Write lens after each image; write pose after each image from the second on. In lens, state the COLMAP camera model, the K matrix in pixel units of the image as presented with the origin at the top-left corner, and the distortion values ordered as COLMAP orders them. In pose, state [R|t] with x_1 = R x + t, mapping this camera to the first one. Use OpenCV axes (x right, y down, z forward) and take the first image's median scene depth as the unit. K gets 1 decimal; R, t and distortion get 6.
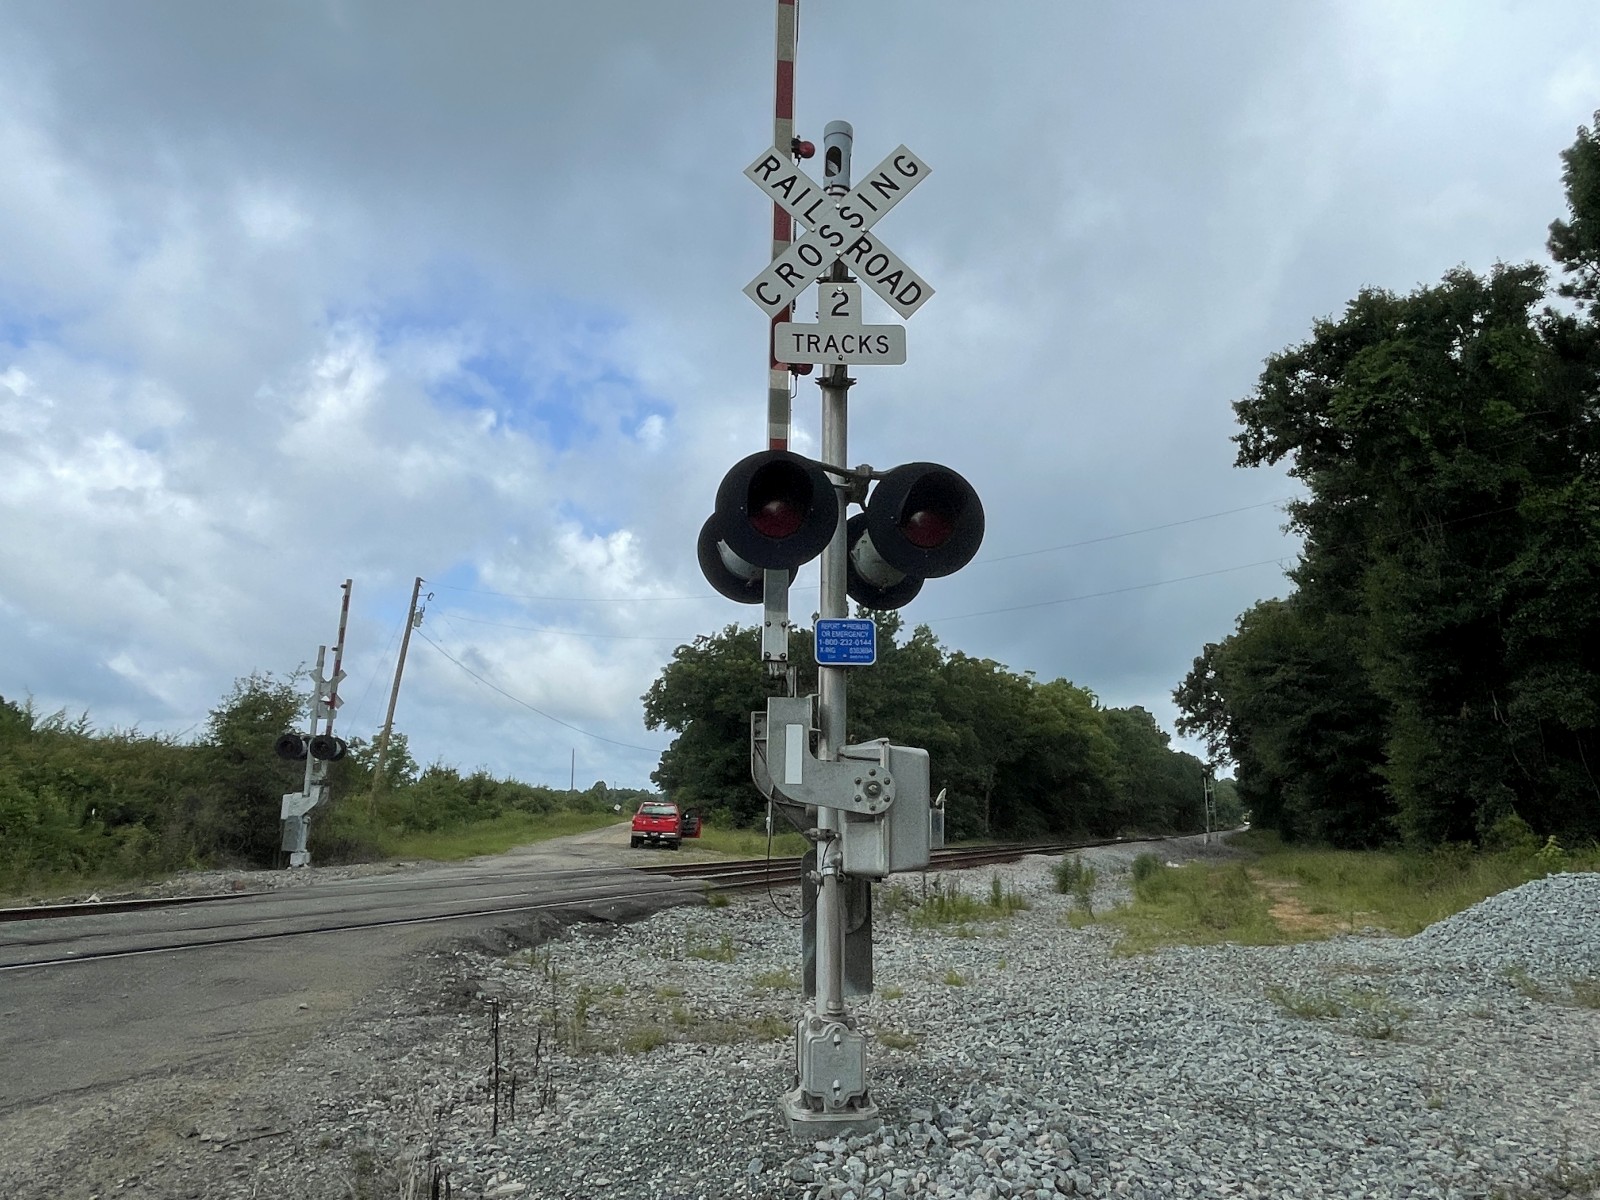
lens RADIAL K [[982.9, 0, 799.9], [0, 982.9, 595.8], [0, 0, 1]] dist [-0.003933, -0.002177]
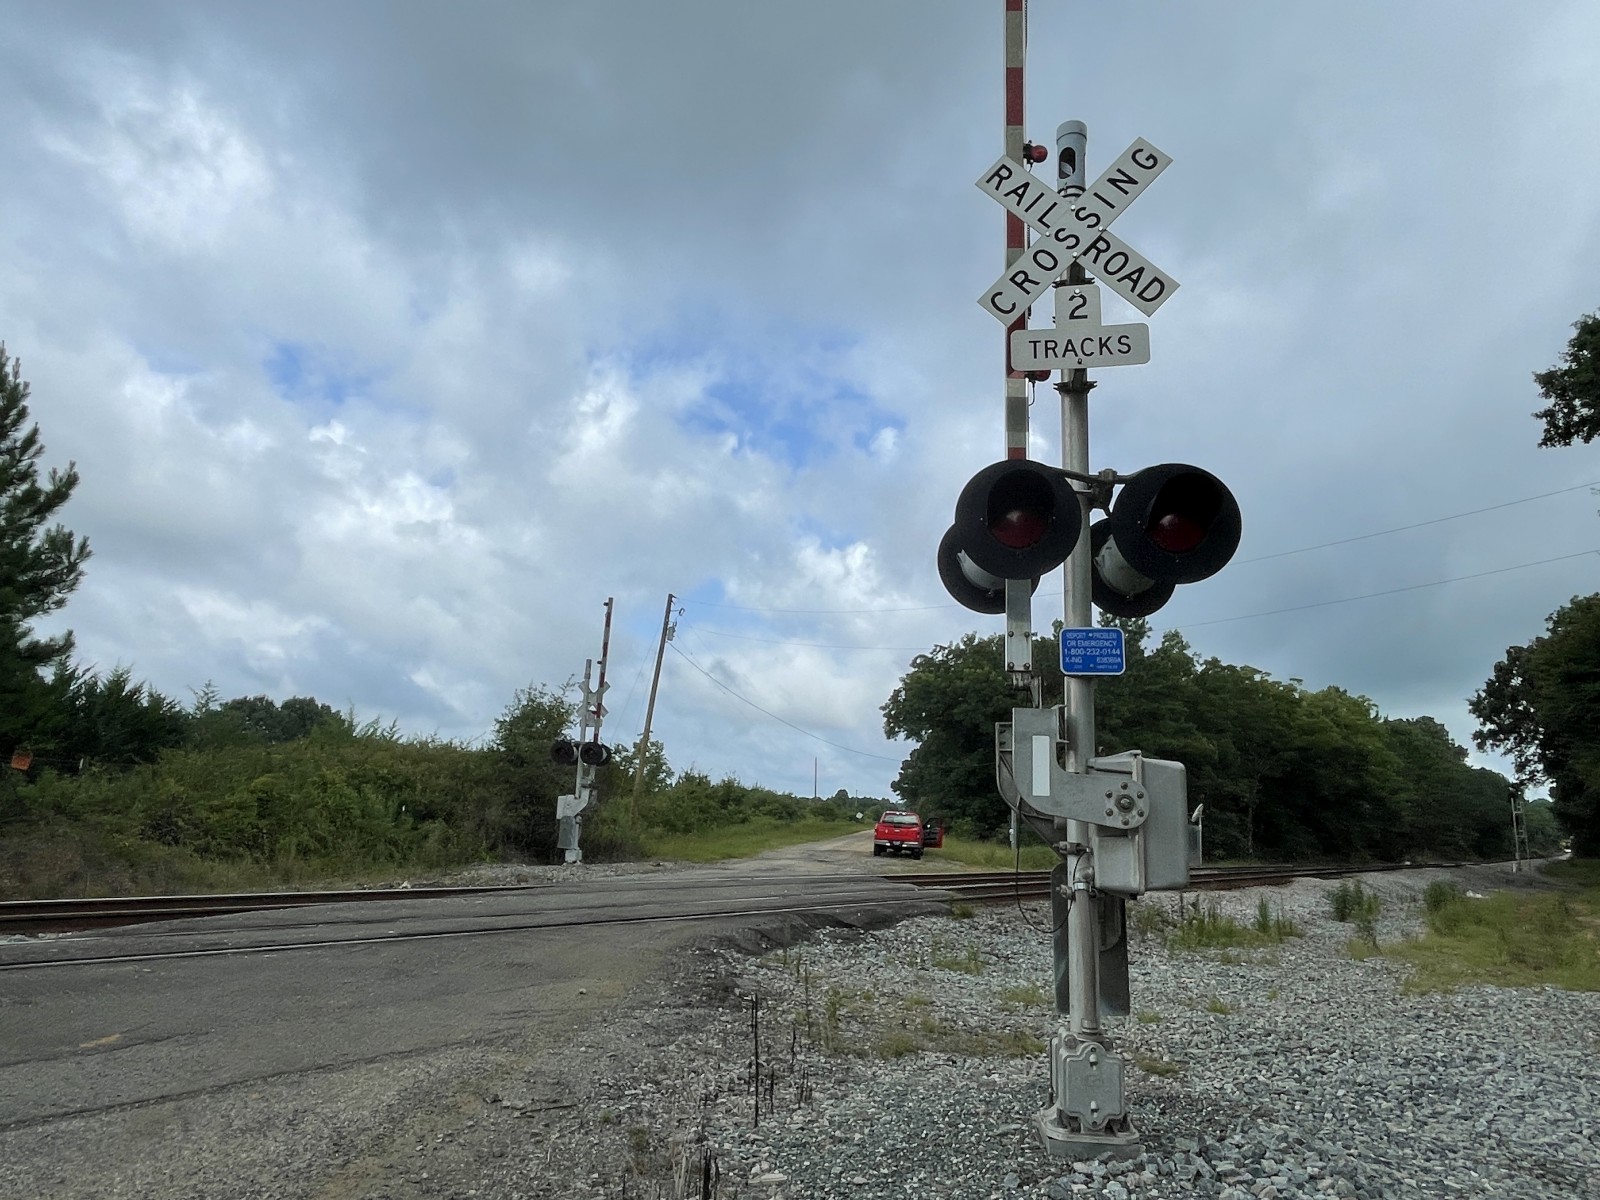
lens RADIAL K [[982.9, 0, 816.6], [0, 982.9, 599.0], [0, 0, 1]] dist [-0.003933, -0.002177]
pose [[0.975168, -0.023950, -0.220168, -0.001618], [0.022519, 0.999706, -0.009006, -0.000870], [0.220318, 0.003825, 0.975420, -0.004584]]
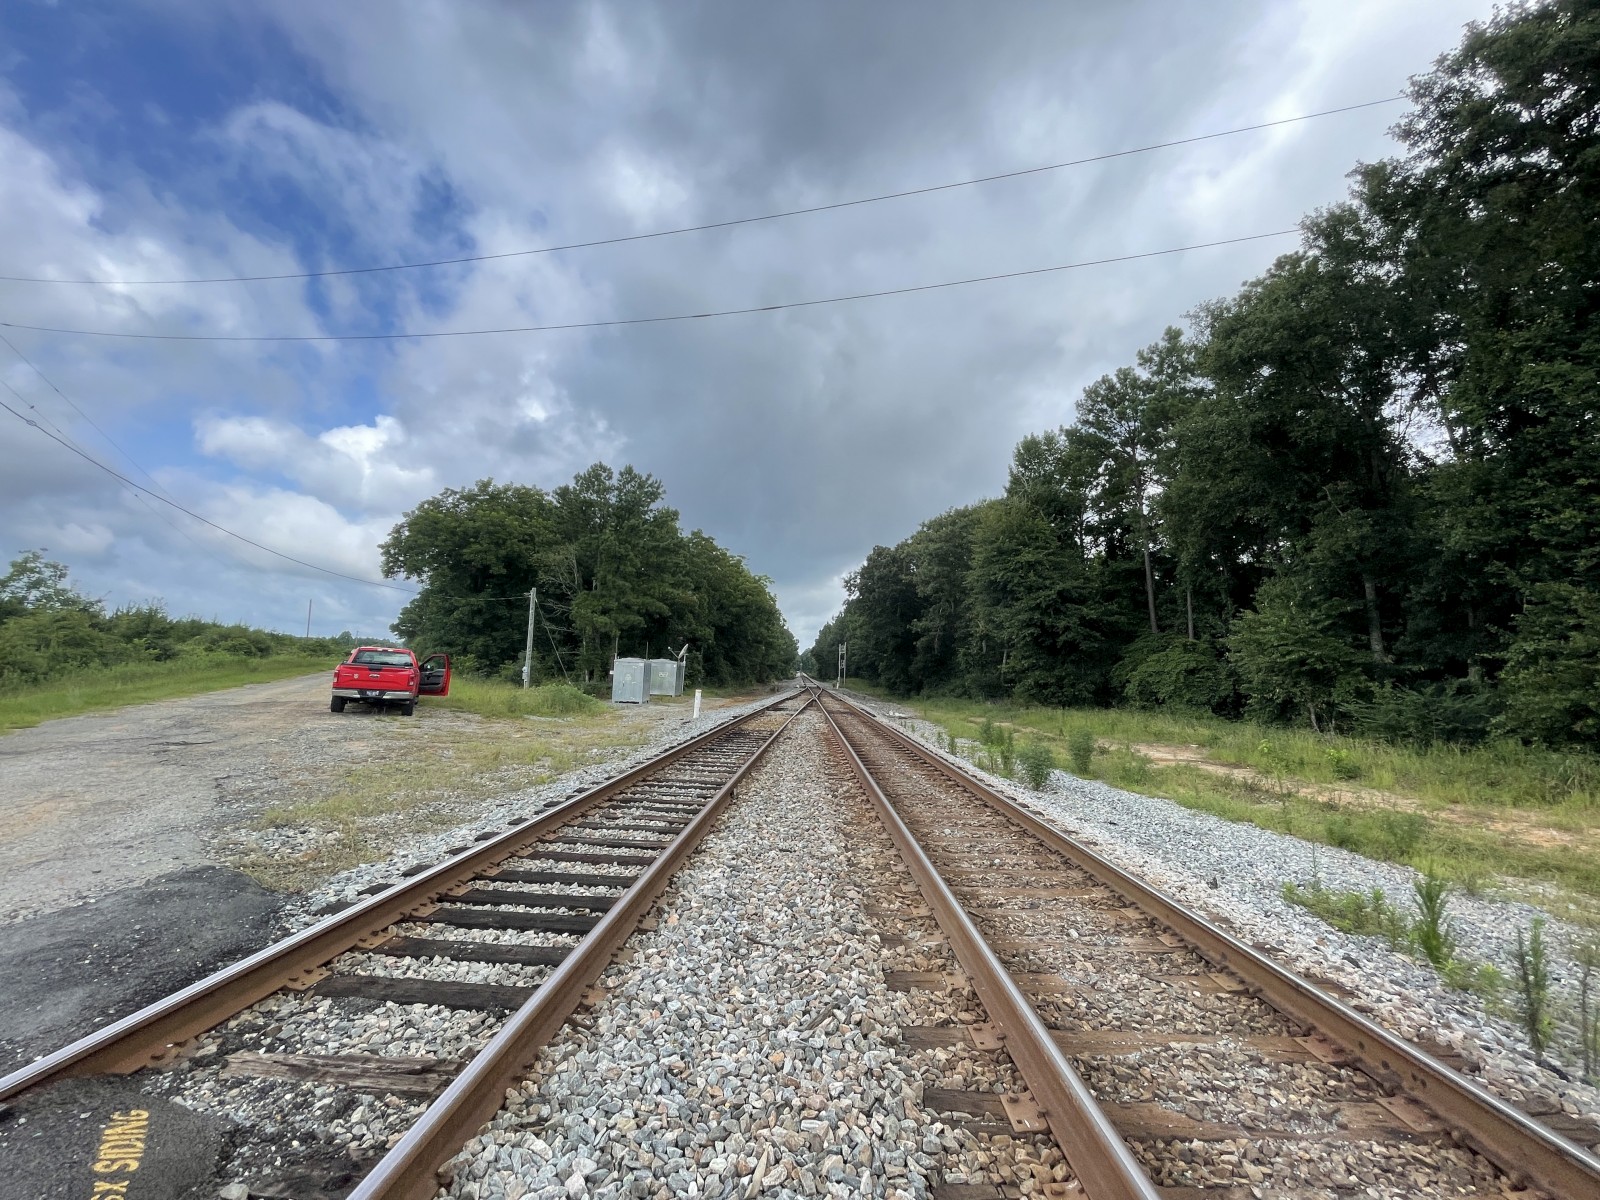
lens RADIAL K [[660.9, 0, 800.2], [0, 660.9, 598.9], [0, 0, 1]] dist [0.000637, -0.000534]
pose [[0.918574, 0.061737, 0.390398, -0.199757], [-0.107993, 0.989345, 0.097647, 0.342647], [-0.380209, -0.131856, 0.915453, 1.599331]]
